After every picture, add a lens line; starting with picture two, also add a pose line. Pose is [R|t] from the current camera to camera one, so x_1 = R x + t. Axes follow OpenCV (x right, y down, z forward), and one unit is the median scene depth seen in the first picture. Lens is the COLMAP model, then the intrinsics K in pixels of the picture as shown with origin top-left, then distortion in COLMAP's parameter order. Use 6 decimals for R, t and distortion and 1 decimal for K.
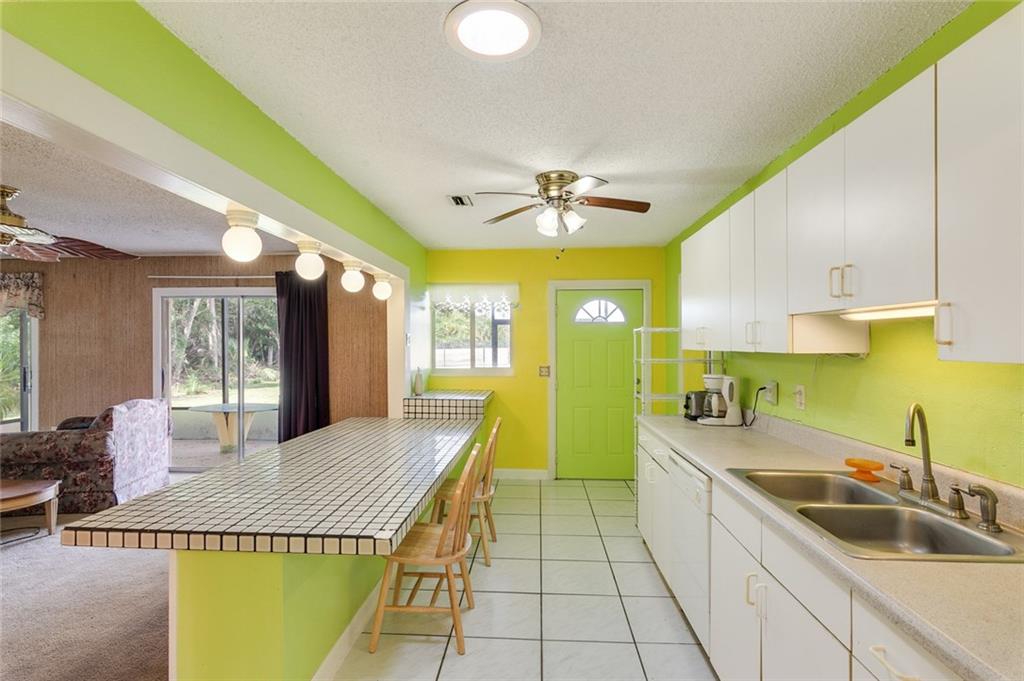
lens RADIAL K [[501.5, 0, 506.3], [0, 501.5, 341.5], [0, 0, 1]] dist [0.011181, -0.002108]
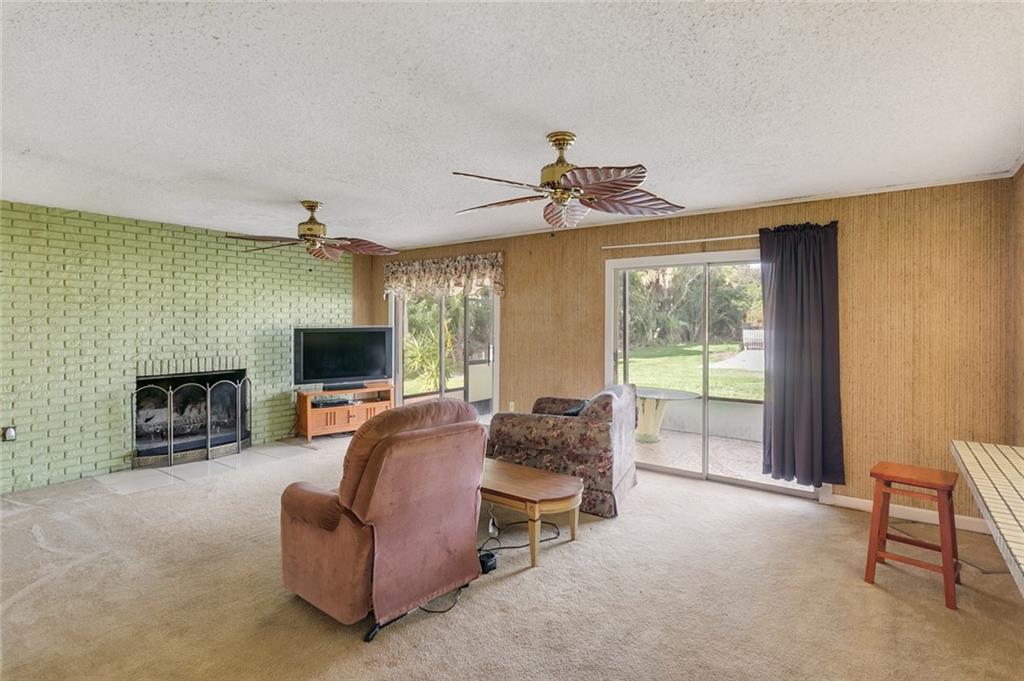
lens RADIAL K [[501.5, 0, 516.5], [0, 501.5, 322.6], [0, 0, 1]] dist [0.011181, -0.002108]
pose [[0.849550, 0.006951, -0.527463, -0.360927], [-0.005080, 0.999975, 0.004996, 0.003147], [0.527484, -0.001565, 0.849563, 0.145947]]
